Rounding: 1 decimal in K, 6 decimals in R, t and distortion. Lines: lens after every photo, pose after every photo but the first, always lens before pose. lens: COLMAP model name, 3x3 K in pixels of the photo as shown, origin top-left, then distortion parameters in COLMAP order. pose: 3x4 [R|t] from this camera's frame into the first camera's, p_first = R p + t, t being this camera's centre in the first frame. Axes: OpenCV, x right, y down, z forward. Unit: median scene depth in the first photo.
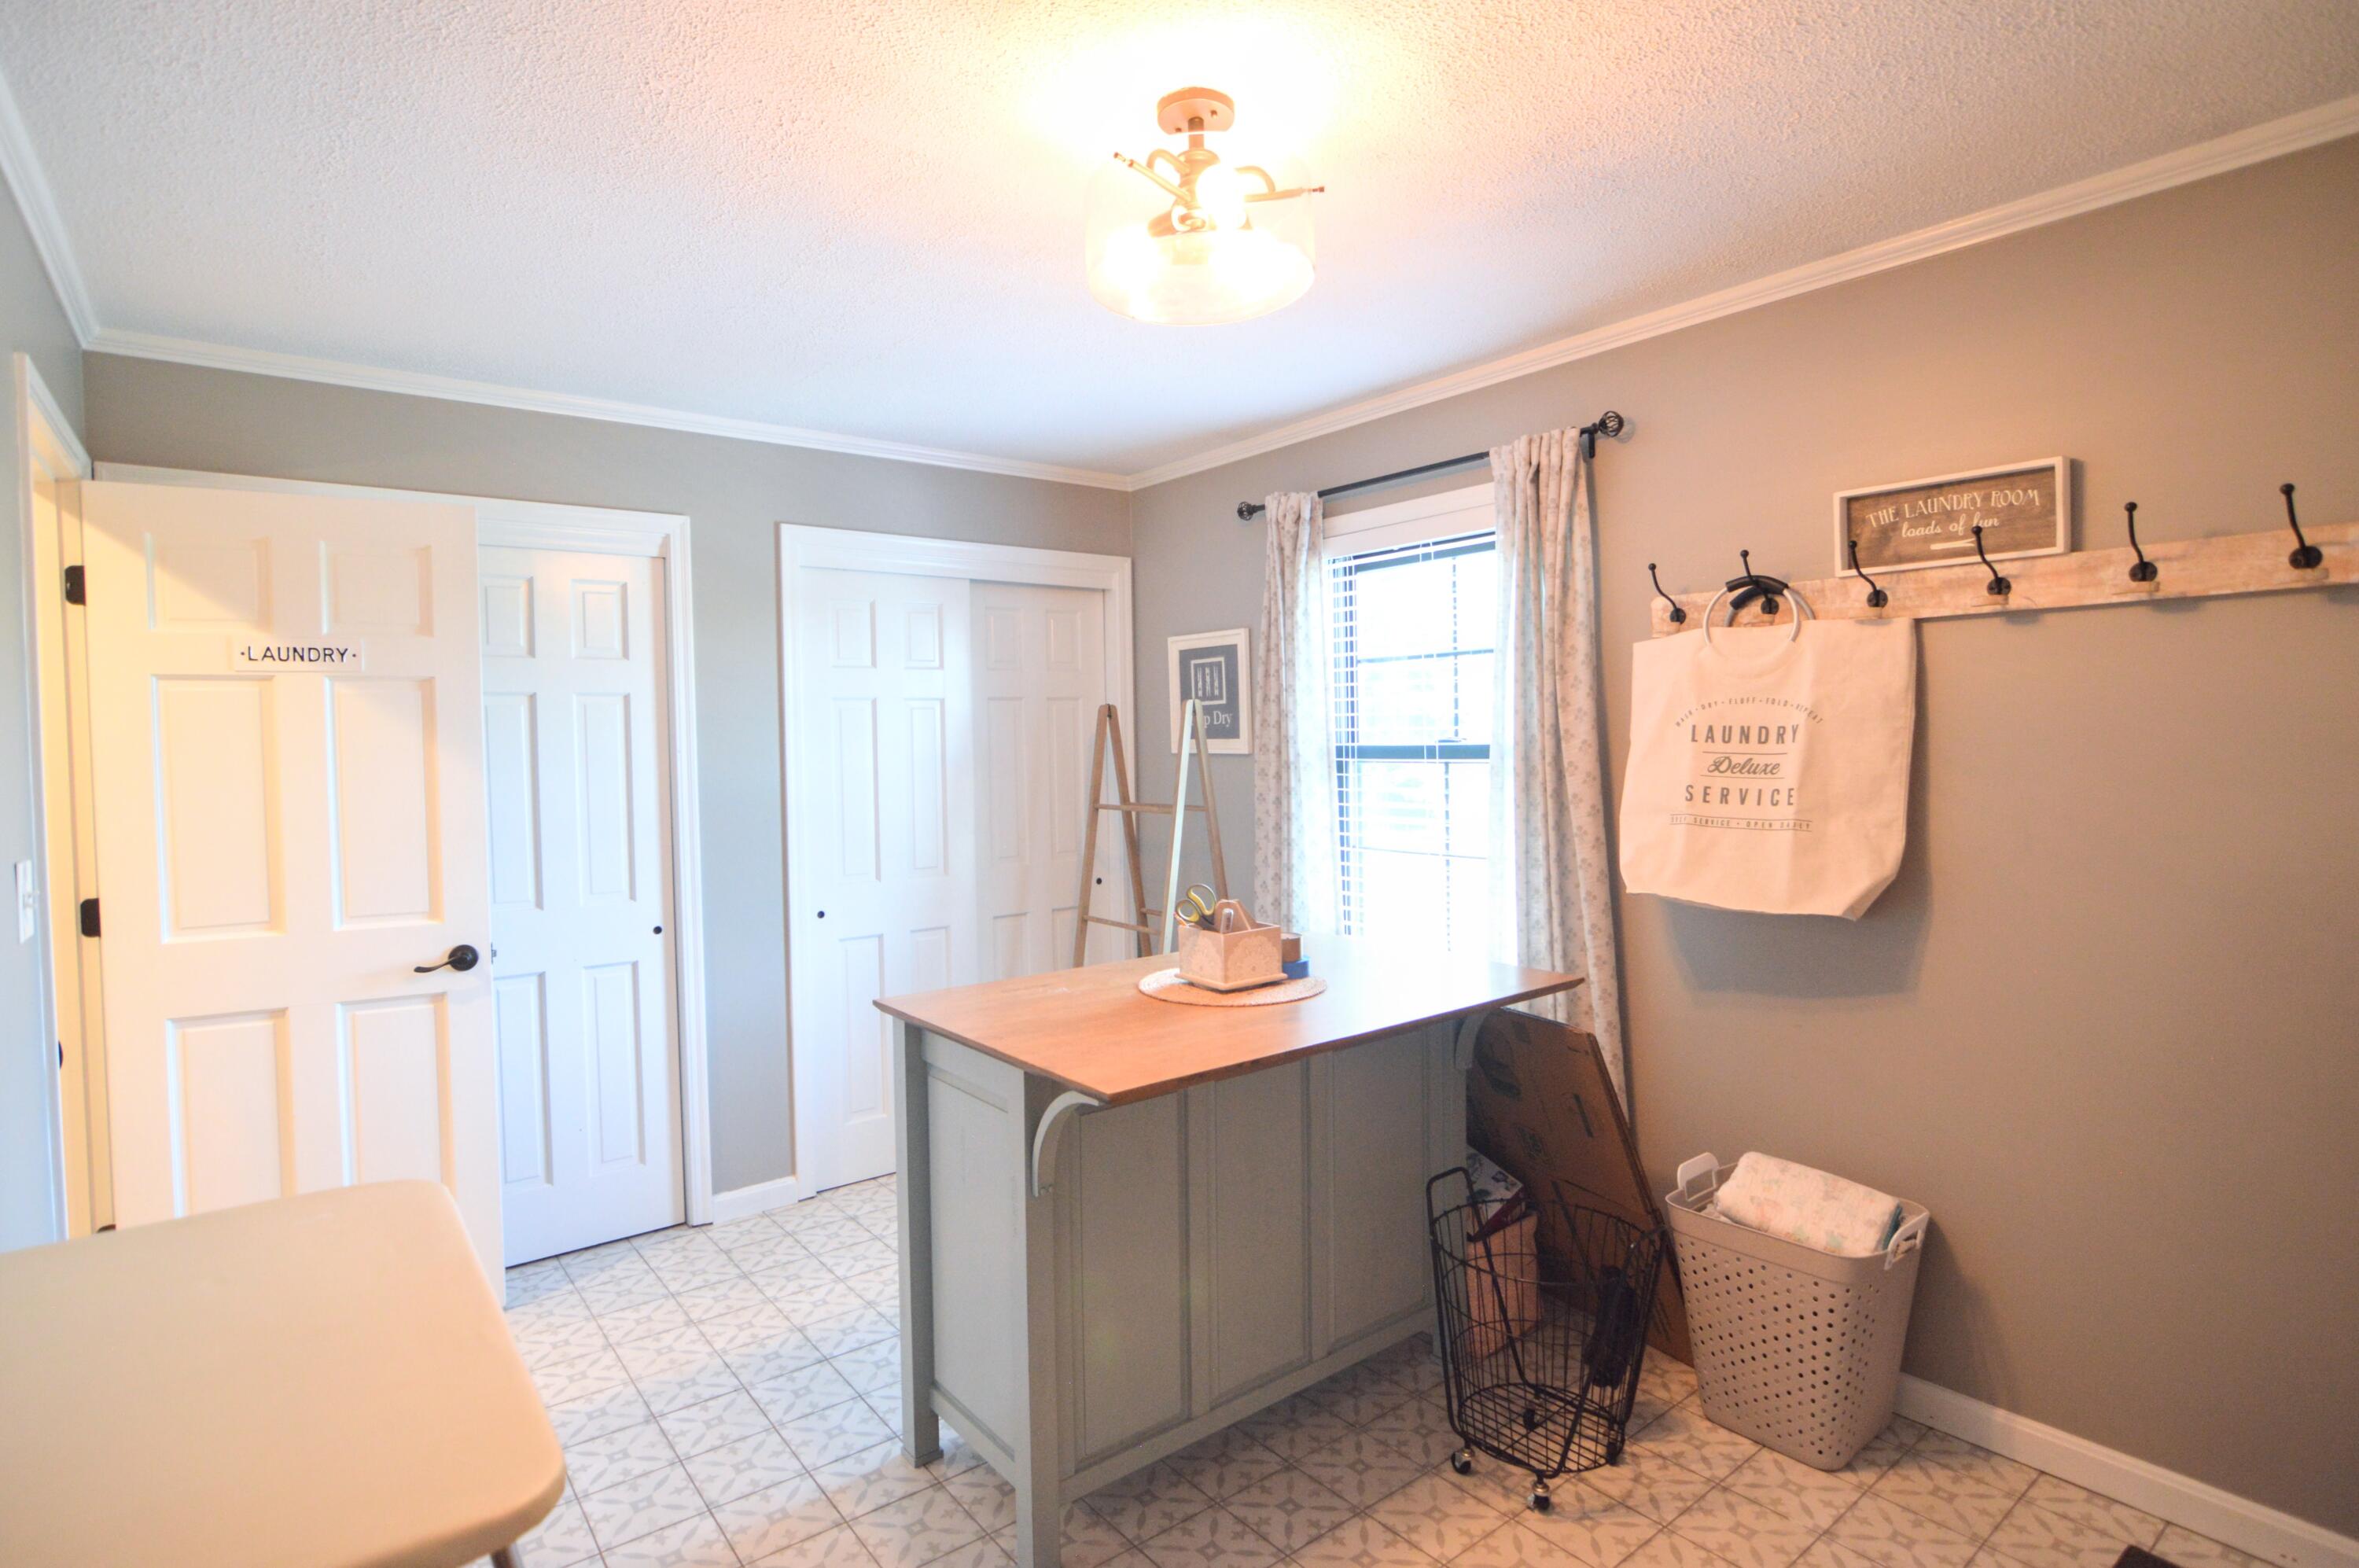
lens RADIAL K [[1182.9, 0, 1175.3], [0, 1182.9, 773.4], [0, 0, 1]] dist [-0.027327, 0.000628]
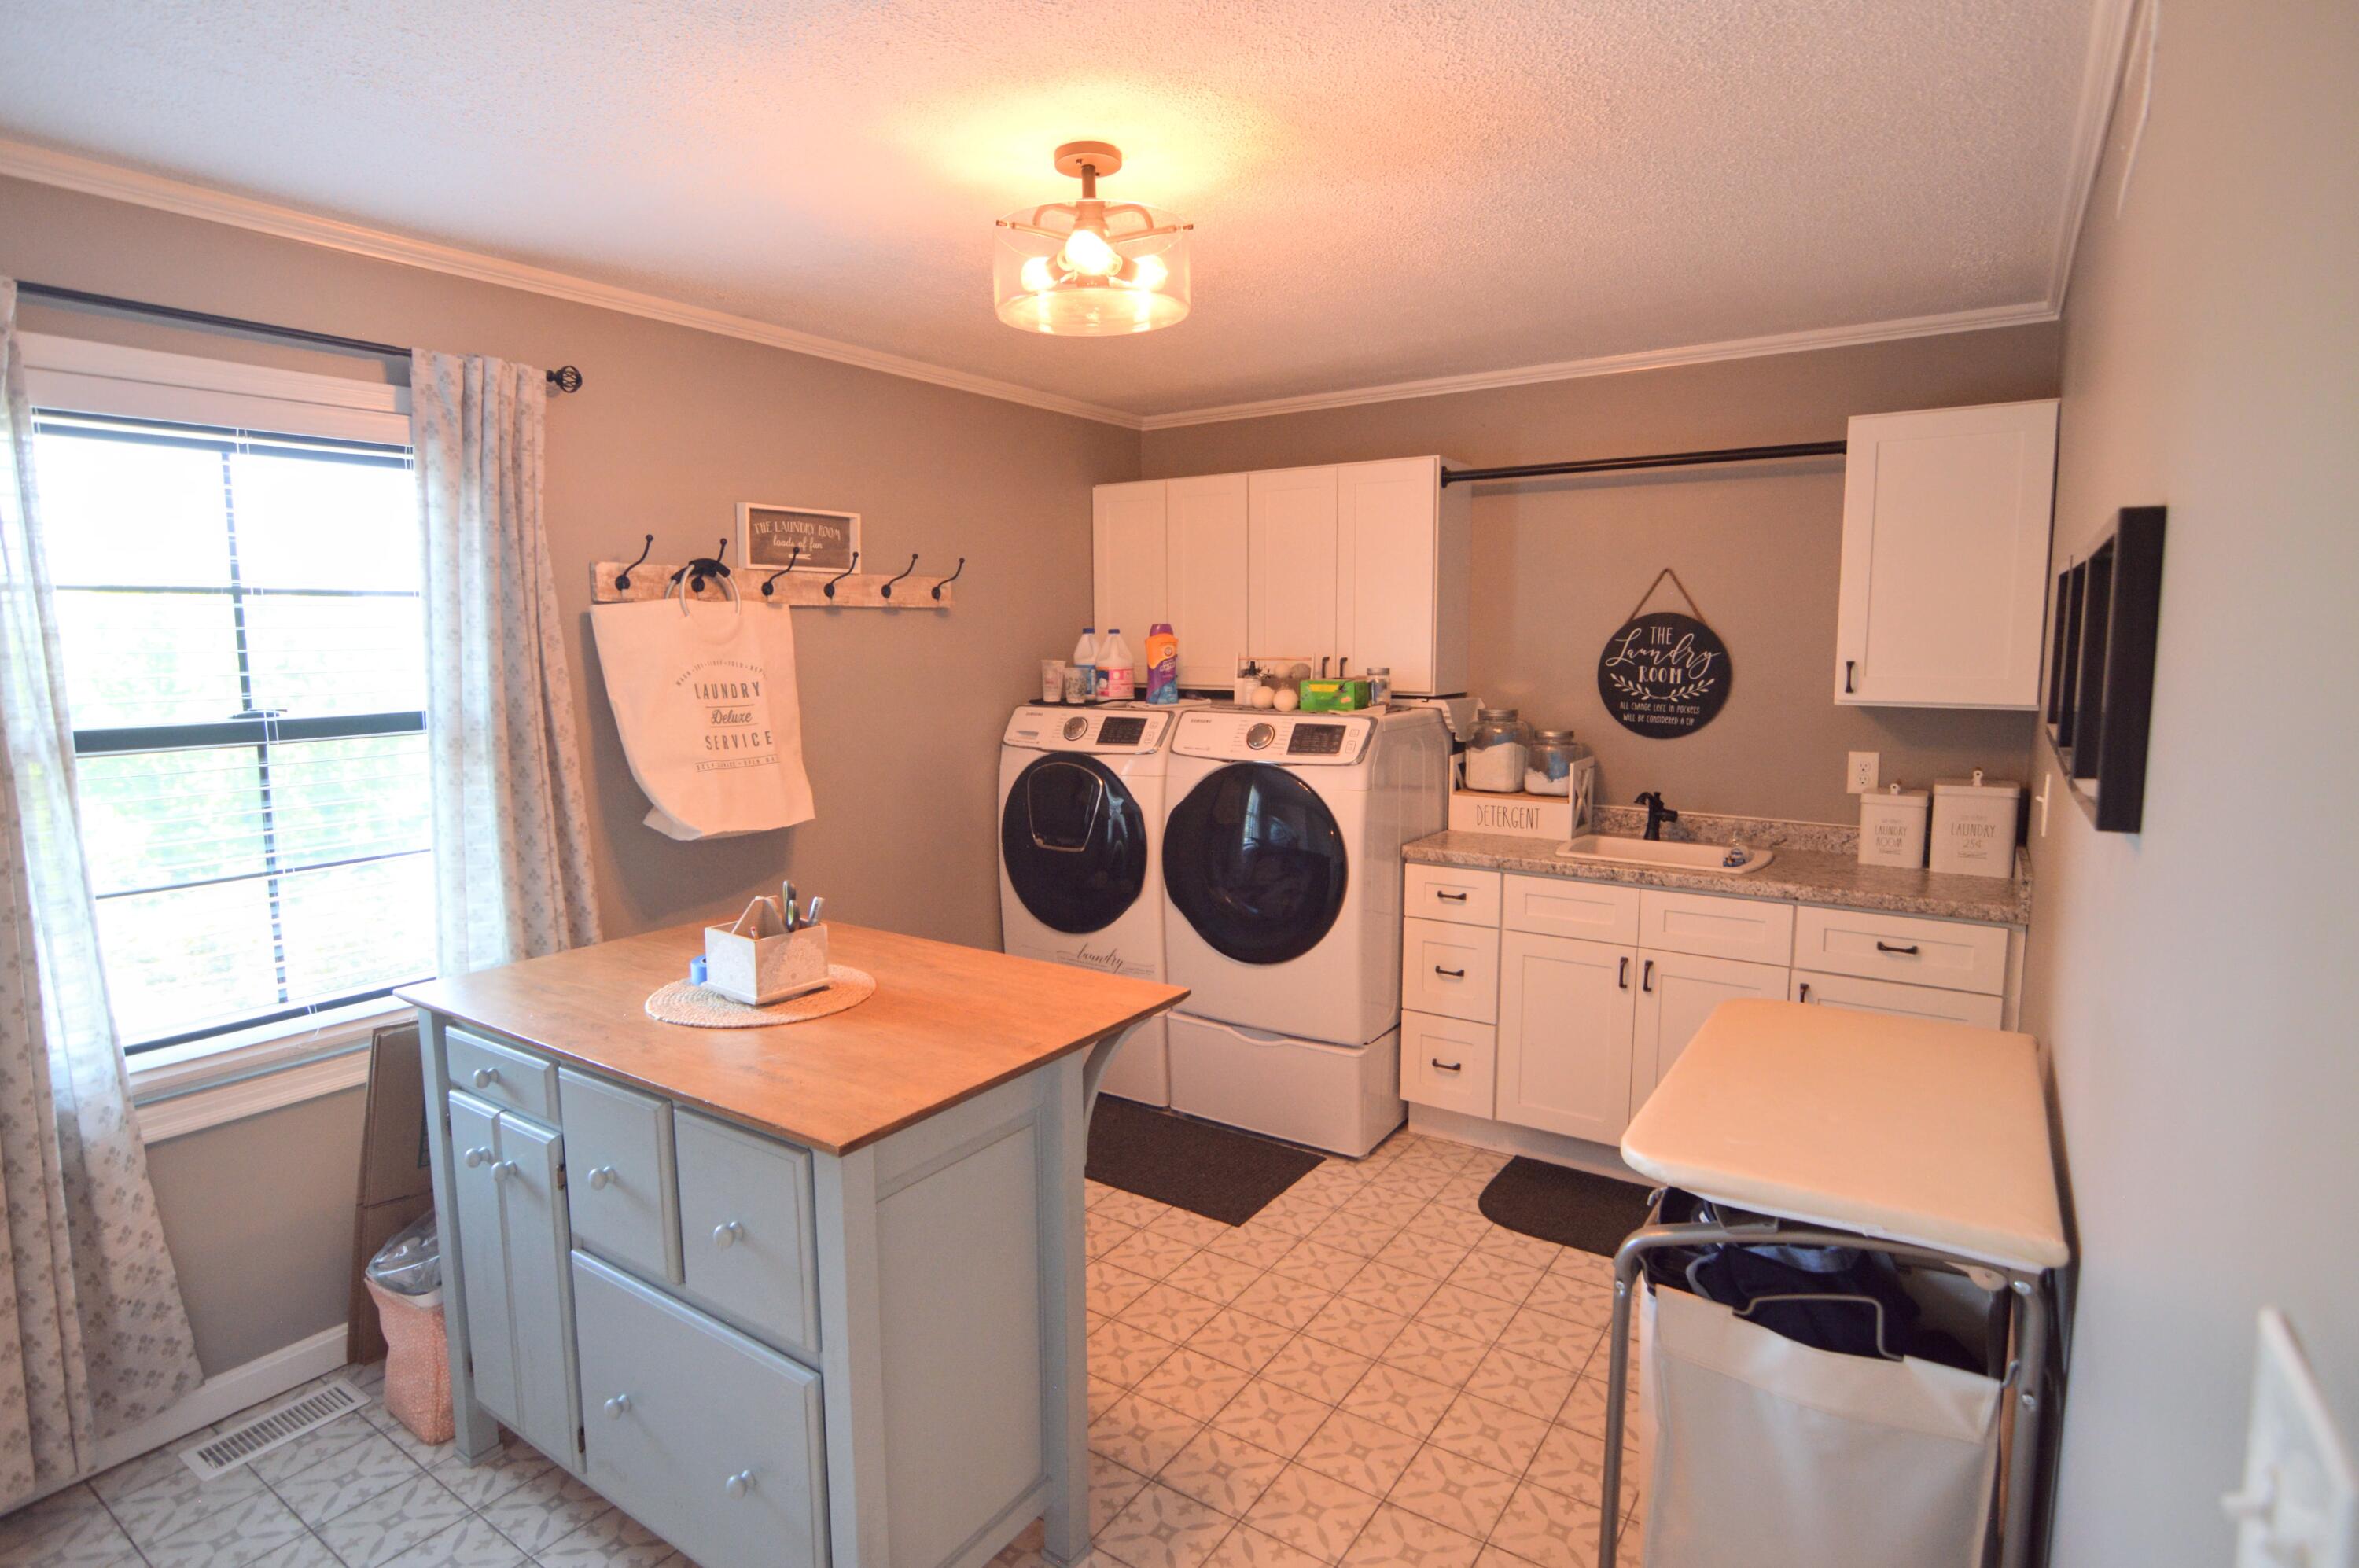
lens RADIAL K [[1182.9, 0, 1175.3], [0, 1182.9, 773.4], [0, 0, 1]] dist [-0.027327, 0.000628]
pose [[-0.304119, -0.091338, 0.948245, -0.836261], [0.039401, 0.993335, 0.108318, -0.063082], [-0.951819, 0.070303, -0.298493, 0.942506]]
